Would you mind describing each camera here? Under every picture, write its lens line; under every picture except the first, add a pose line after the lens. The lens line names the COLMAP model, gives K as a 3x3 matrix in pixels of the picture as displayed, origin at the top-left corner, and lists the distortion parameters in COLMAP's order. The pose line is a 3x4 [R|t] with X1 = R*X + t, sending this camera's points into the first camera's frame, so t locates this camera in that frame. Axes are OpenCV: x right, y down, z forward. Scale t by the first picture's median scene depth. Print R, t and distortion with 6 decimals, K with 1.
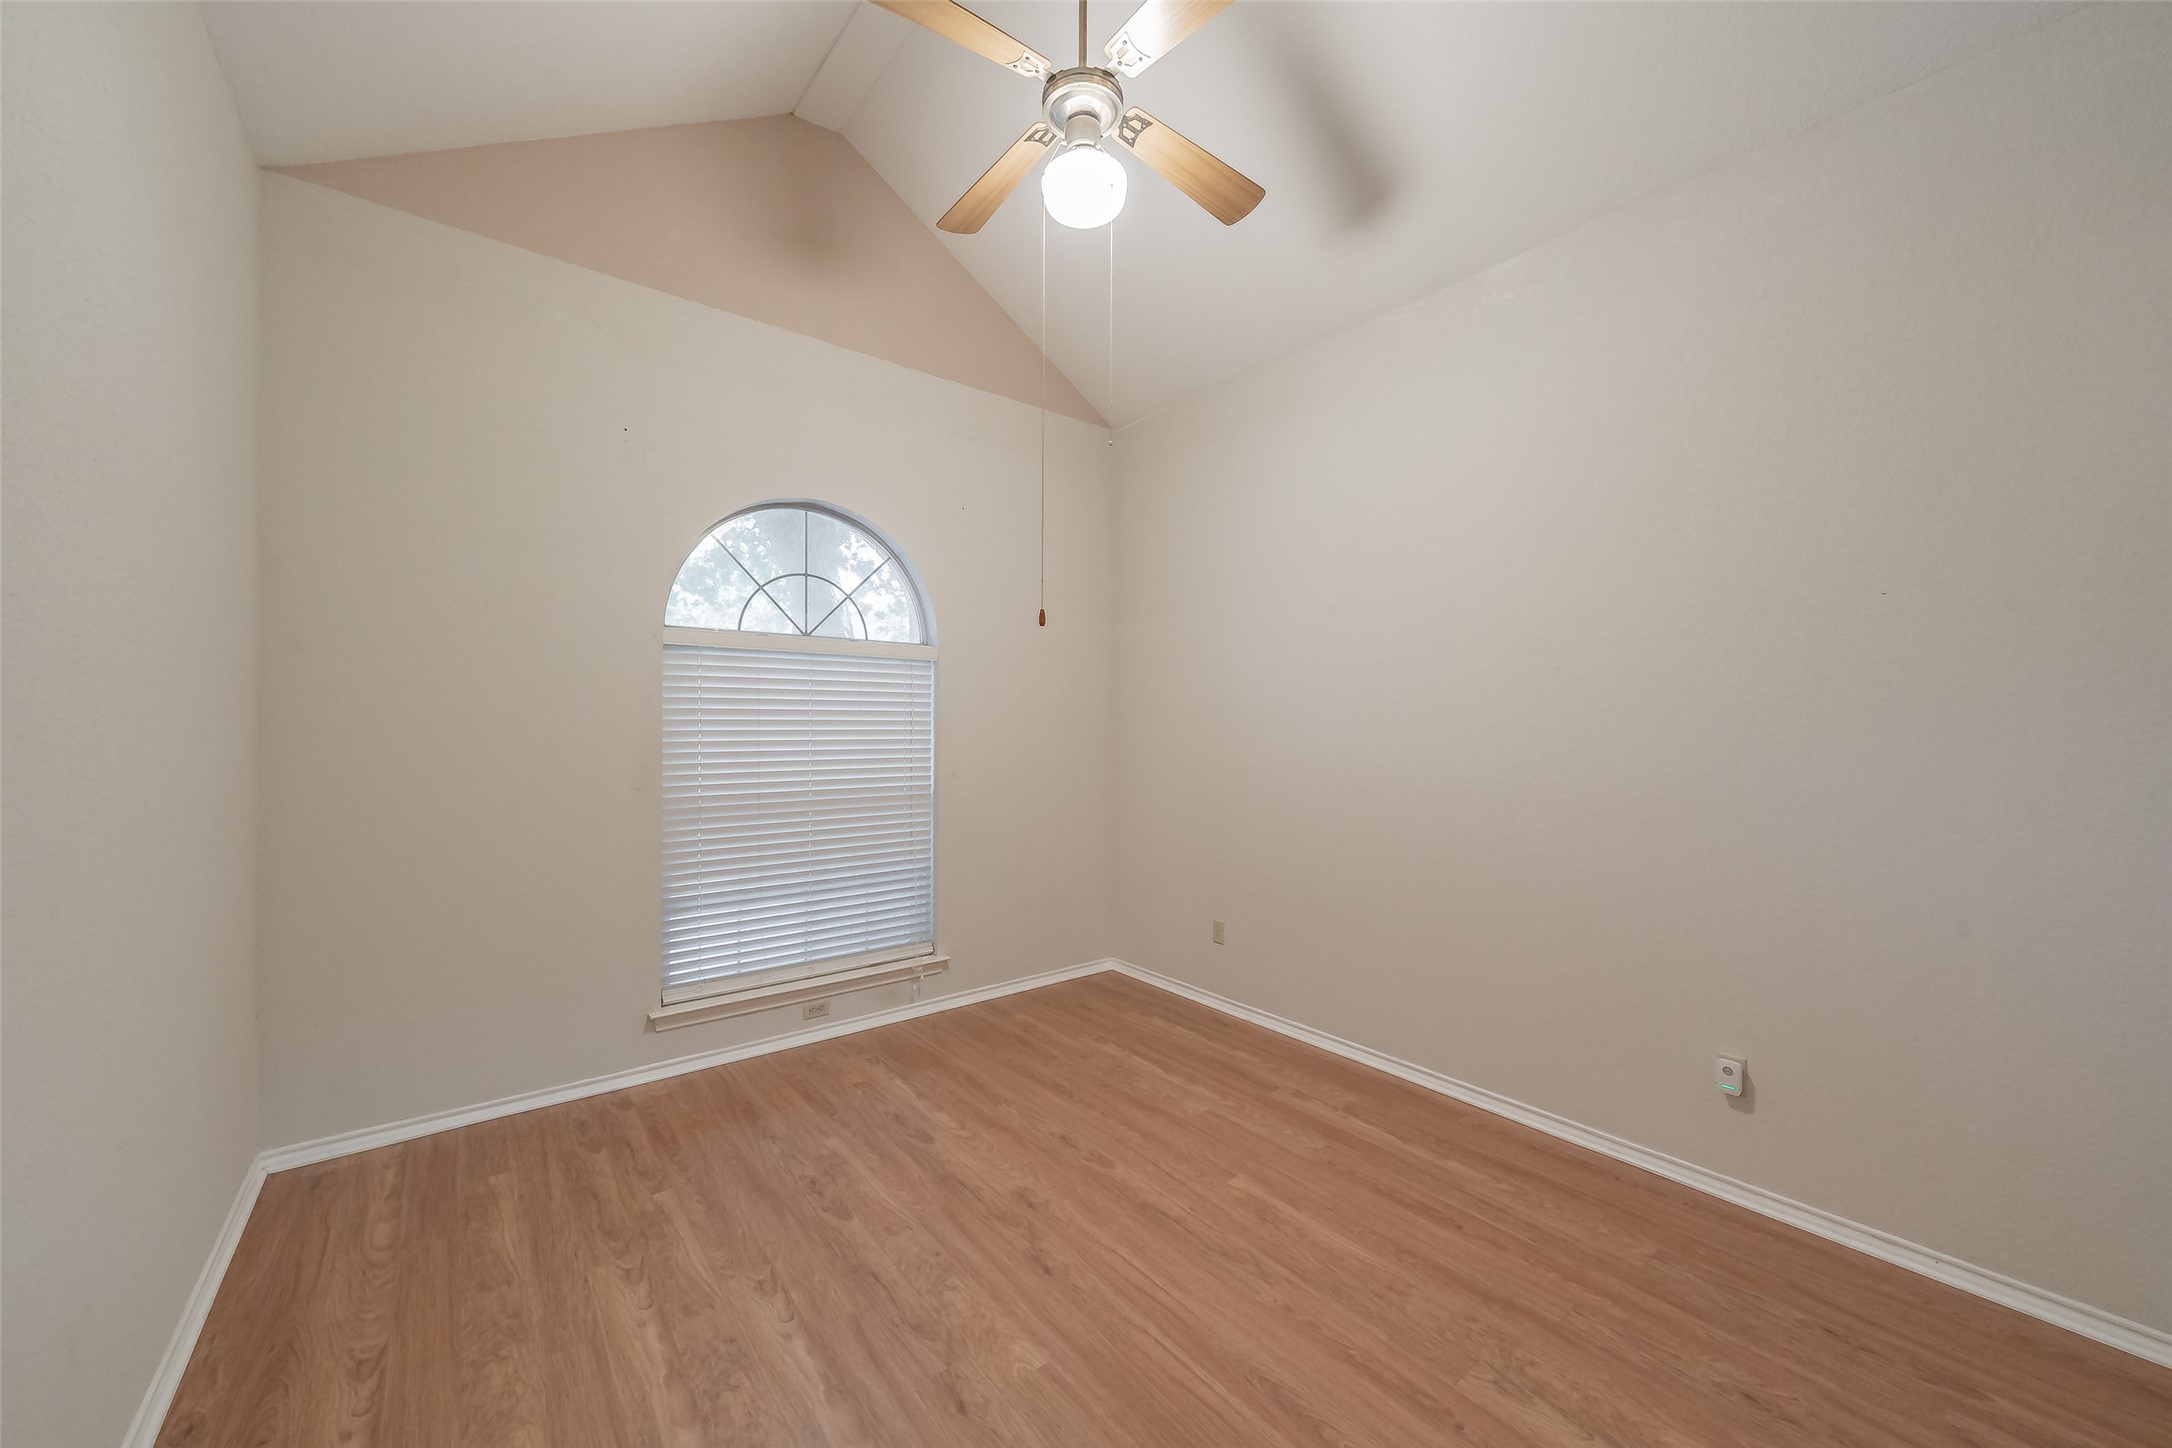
lens RADIAL K [[783.2, 0, 1073.9], [0, 783.2, 717.7], [0, 0, 1]] dist [-0.001646, -0.000143]
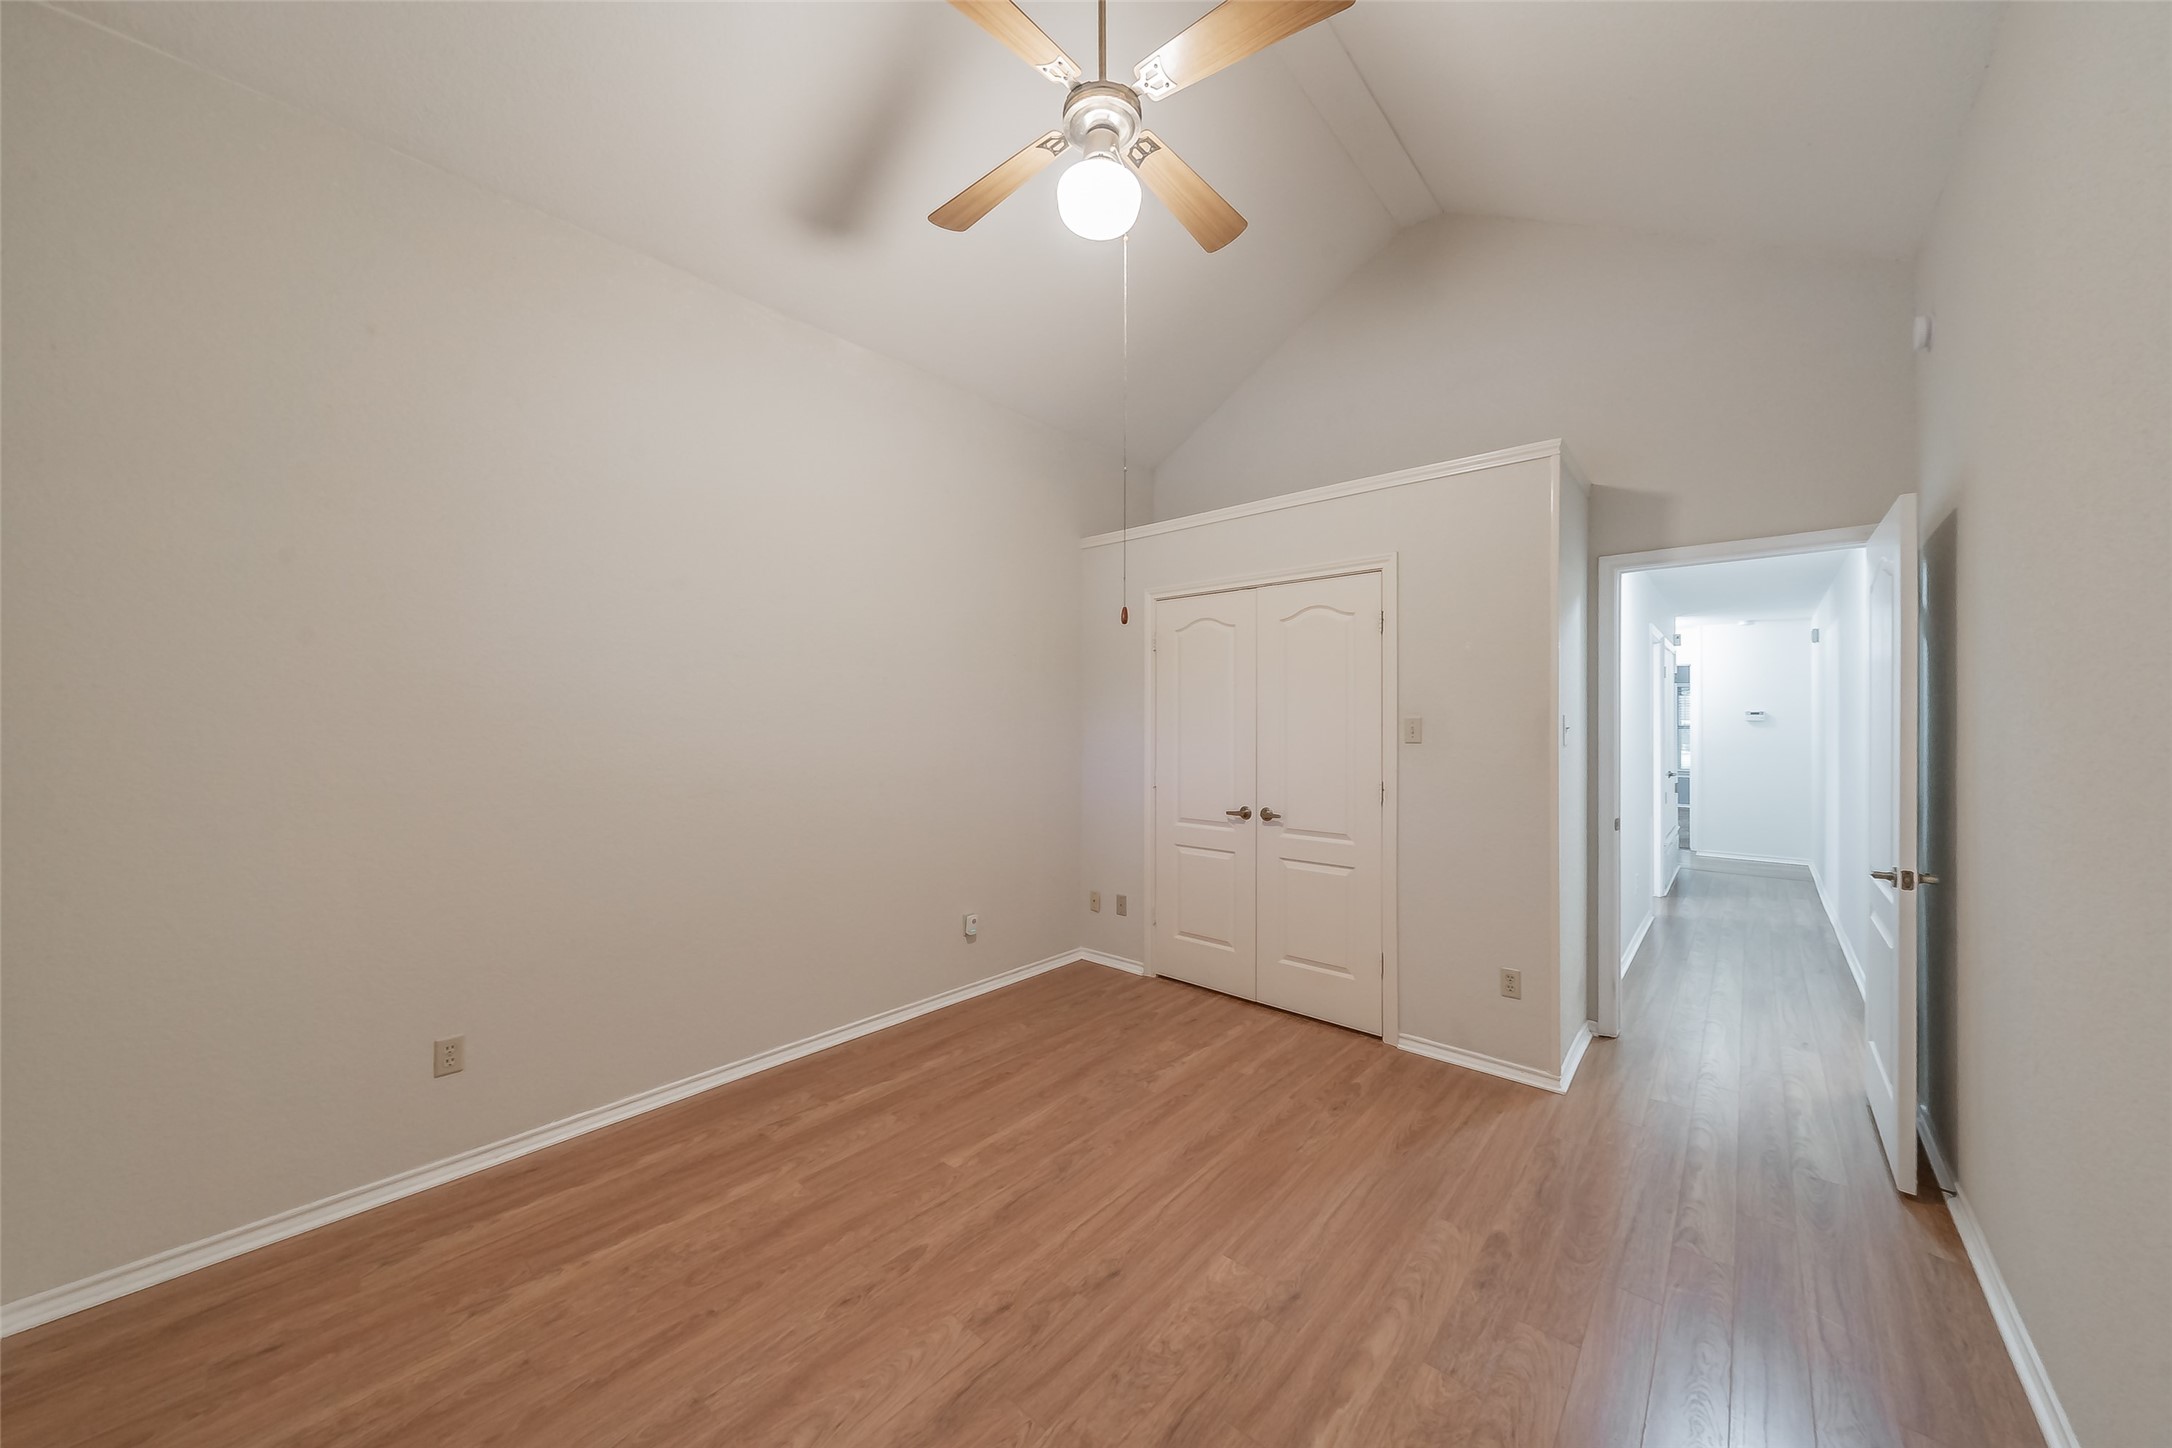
lens RADIAL K [[769.6, 0, 1072.6], [0, 769.6, 718.3], [0, 0, 1]] dist [-0.000834, -0.000202]
pose [[-0.169416, -0.003647, 0.985538, -0.940947], [-0.009144, 0.999956, 0.002128, 0.000739], [-0.985502, -0.008651, -0.169442, 1.170691]]
